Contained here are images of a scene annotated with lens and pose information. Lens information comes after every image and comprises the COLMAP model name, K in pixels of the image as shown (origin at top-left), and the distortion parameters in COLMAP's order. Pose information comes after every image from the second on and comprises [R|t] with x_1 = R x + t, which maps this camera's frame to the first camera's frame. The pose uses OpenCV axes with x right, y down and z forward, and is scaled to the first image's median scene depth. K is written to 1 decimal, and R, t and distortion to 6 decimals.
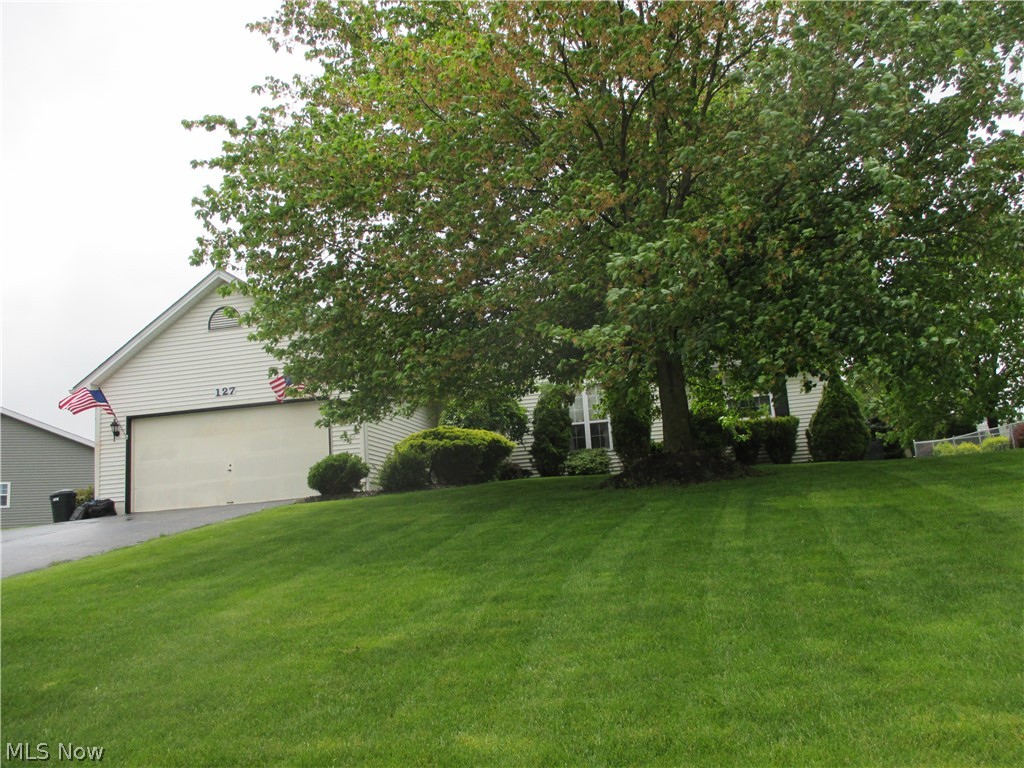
lens RADIAL K [[852.1, 0, 512.0], [0, 852.1, 384.0], [0, 0, 1]] dist [-0.017708, 0.000246]
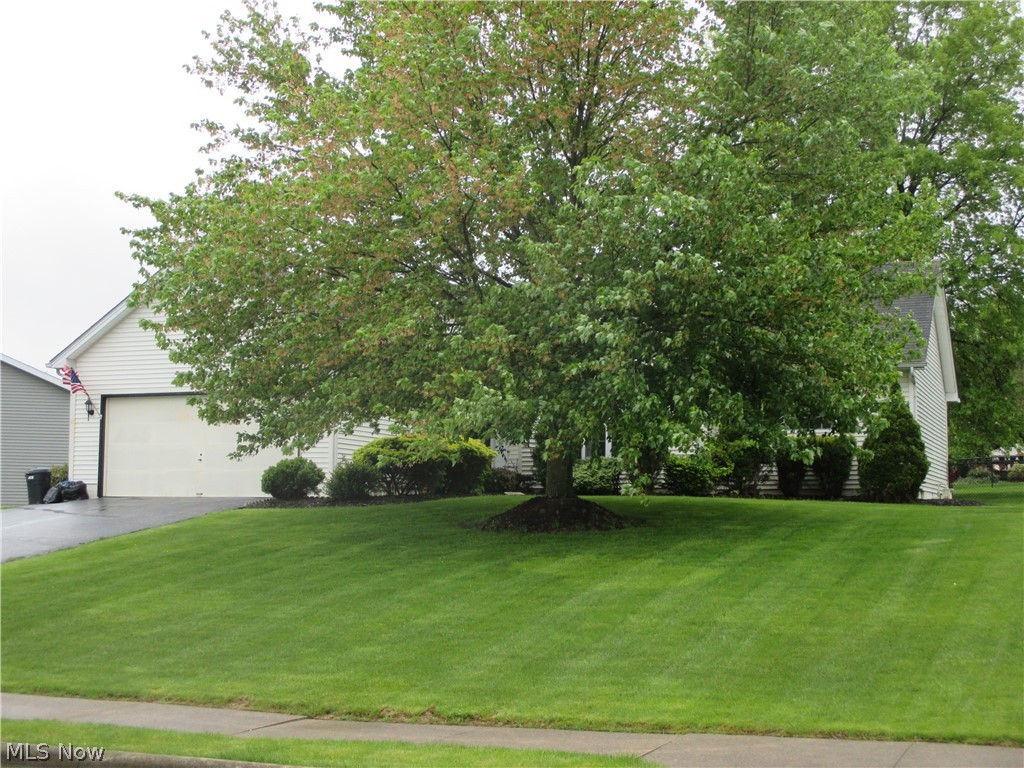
lens RADIAL K [[1447.9, 0, 512.0], [0, 1447.9, 384.0], [0, 0, 1]] dist [-0.040192, -0.067590]
pose [[0.979441, 0.057004, -0.193511, 0.316882], [-0.039131, 0.994711, 0.094964, -0.150422], [0.197901, -0.085440, 0.976491, -0.495625]]
